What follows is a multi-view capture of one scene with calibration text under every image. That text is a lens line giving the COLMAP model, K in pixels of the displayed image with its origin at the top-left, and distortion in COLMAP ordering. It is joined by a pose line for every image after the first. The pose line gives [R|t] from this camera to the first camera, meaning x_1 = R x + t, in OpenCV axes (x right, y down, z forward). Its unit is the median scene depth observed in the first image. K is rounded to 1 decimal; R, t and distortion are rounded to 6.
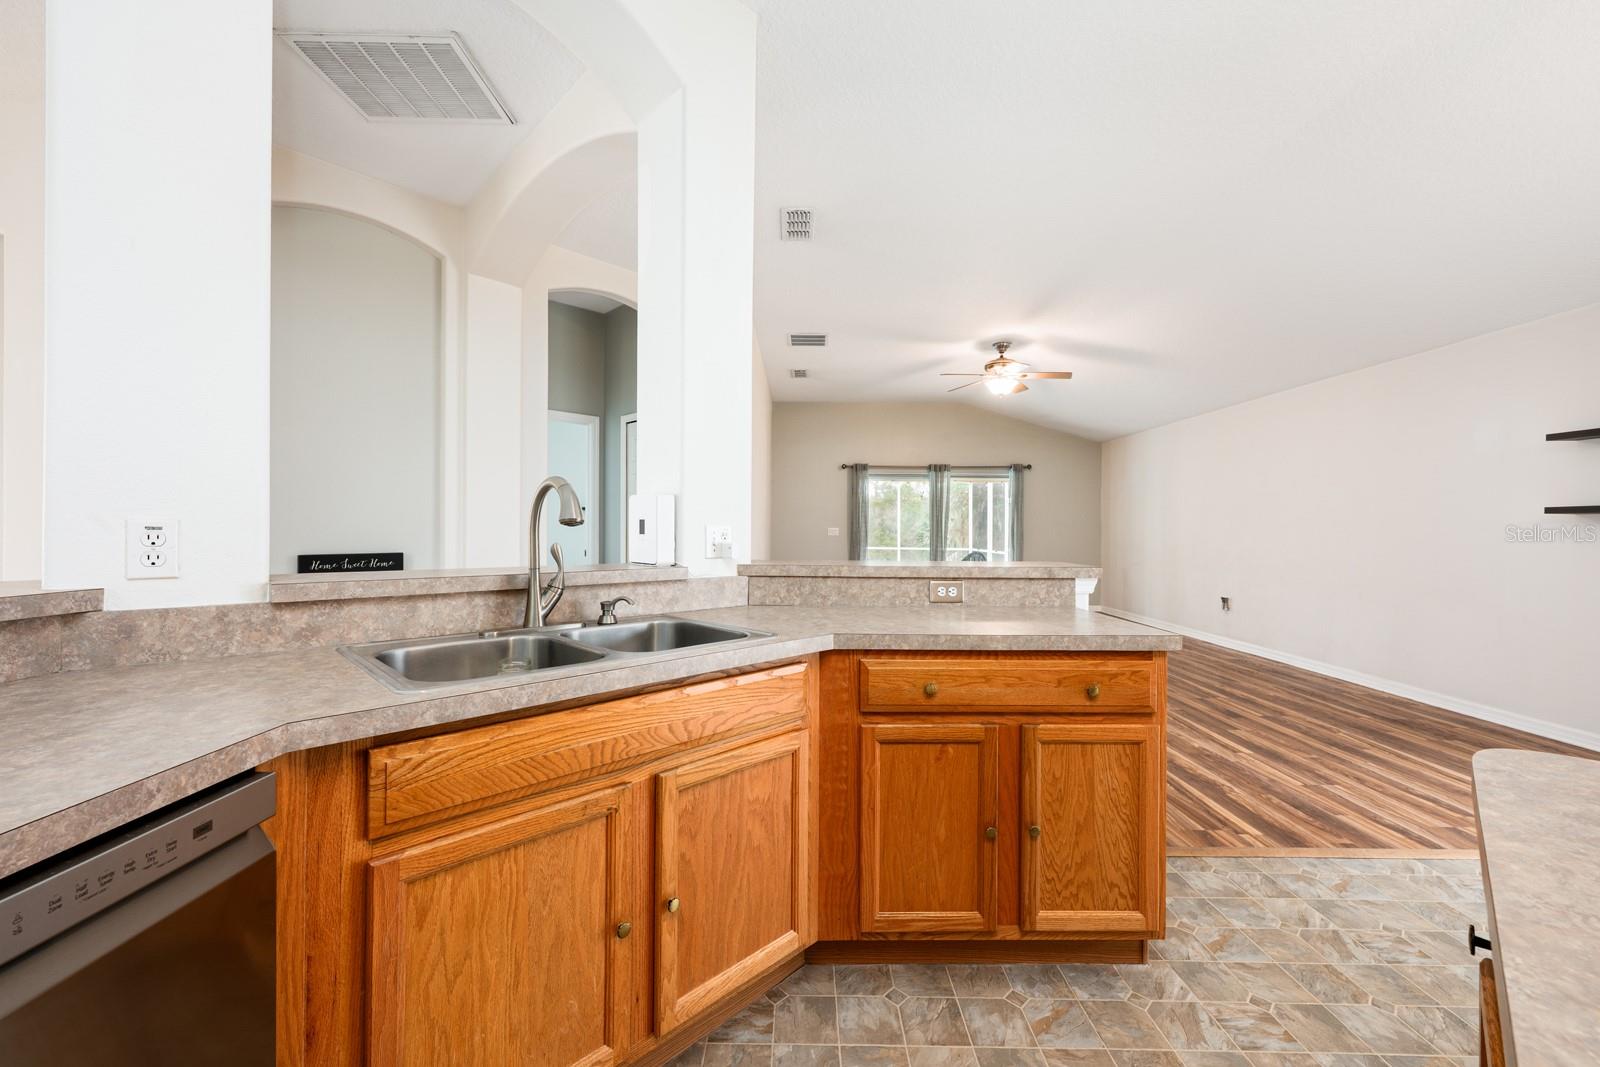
lens RADIAL K [[630.3, 0, 796.7], [0, 630.3, 529.2], [0, 0, 1]] dist [-0.000435, -0.000016]
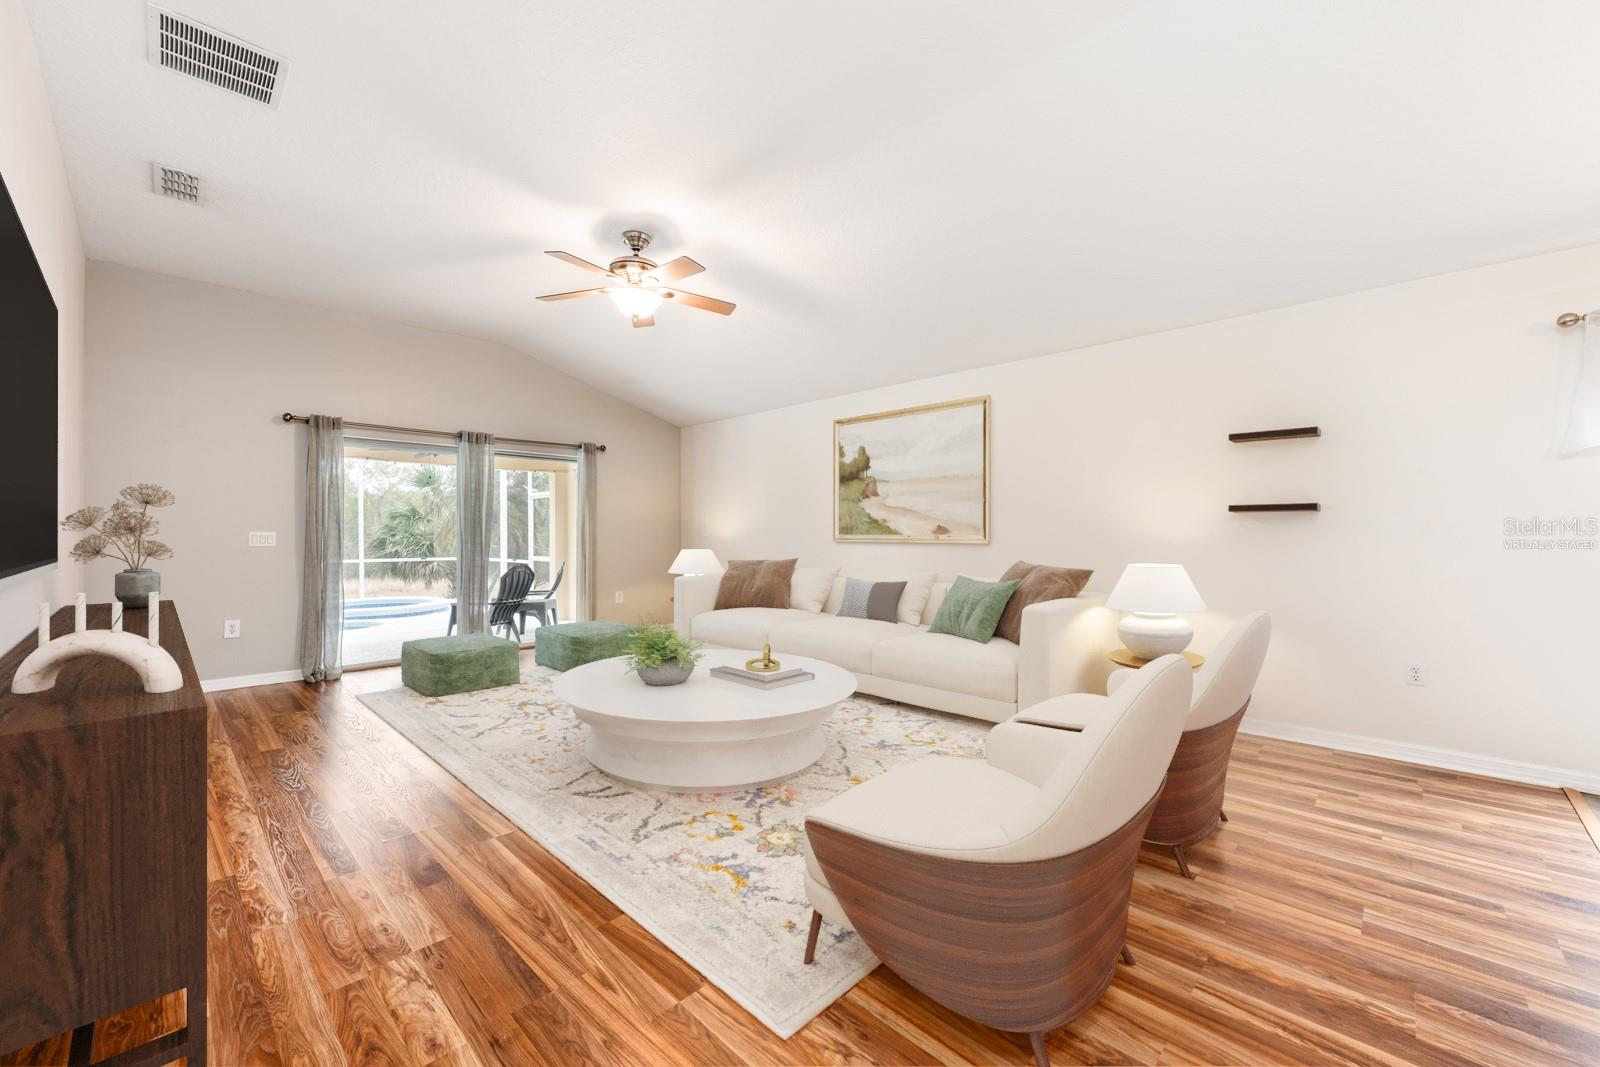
lens RADIAL K [[630.3, 0, 796.7], [0, 630.3, 529.2], [0, 0, 1]] dist [-0.000435, -0.000016]
pose [[0.693228, -0.005189, 0.720700, -0.013459], [0.008510, 0.999963, -0.000986, -0.000091], [-0.720668, 0.006817, 0.693247, 0.338717]]
